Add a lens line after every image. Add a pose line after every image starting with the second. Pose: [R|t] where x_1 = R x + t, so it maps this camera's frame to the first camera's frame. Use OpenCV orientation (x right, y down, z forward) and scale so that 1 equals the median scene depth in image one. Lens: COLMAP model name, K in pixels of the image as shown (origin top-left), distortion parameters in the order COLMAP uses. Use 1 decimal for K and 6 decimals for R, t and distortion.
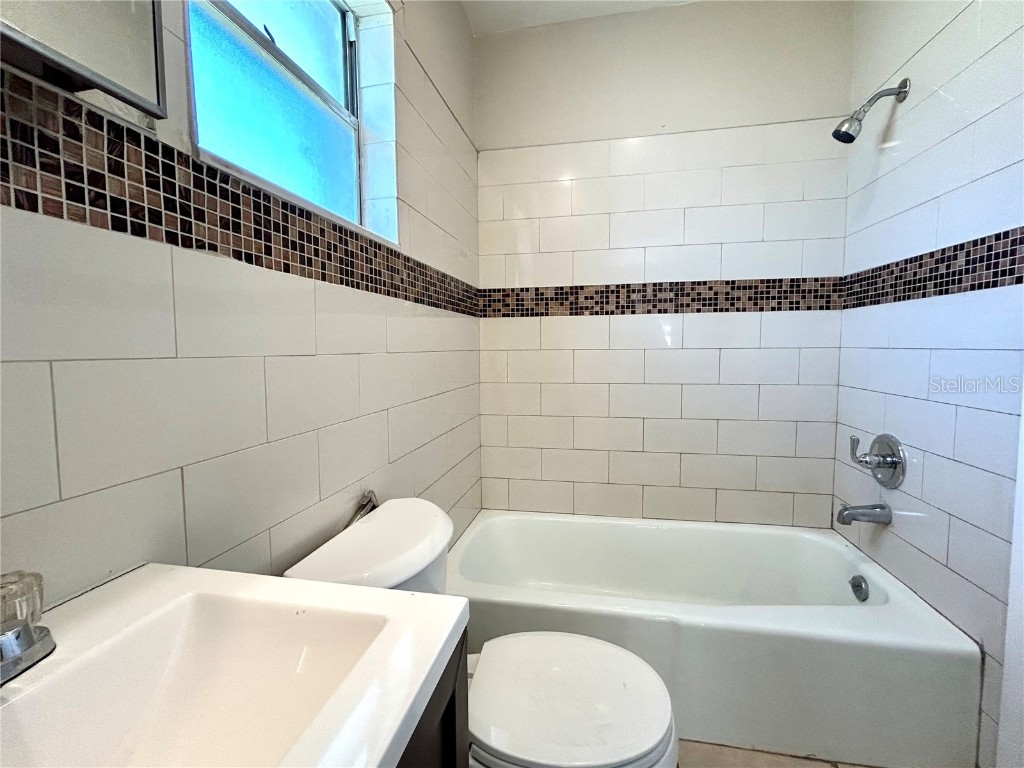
lens RADIAL K [[453.0, 0, 512.1], [0, 453.0, 381.5], [0, 0, 1]] dist [0.000633, 0.000017]
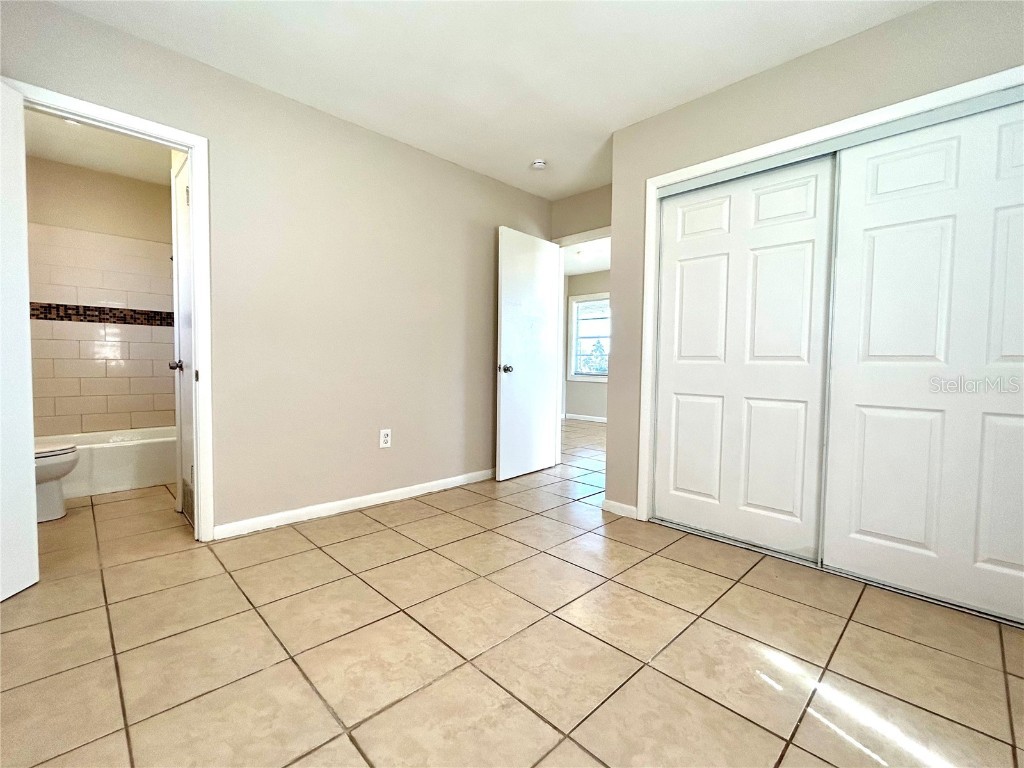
lens RADIAL K [[453.0, 0, 519.5], [0, 453.0, 382.2], [0, 0, 1]] dist [0.000633, 0.000017]
pose [[0.561560, -0.017337, 0.827254, -0.241466], [0.036175, 0.999339, -0.003614, 0.176948], [-0.826645, 0.031956, 0.561816, -1.575075]]
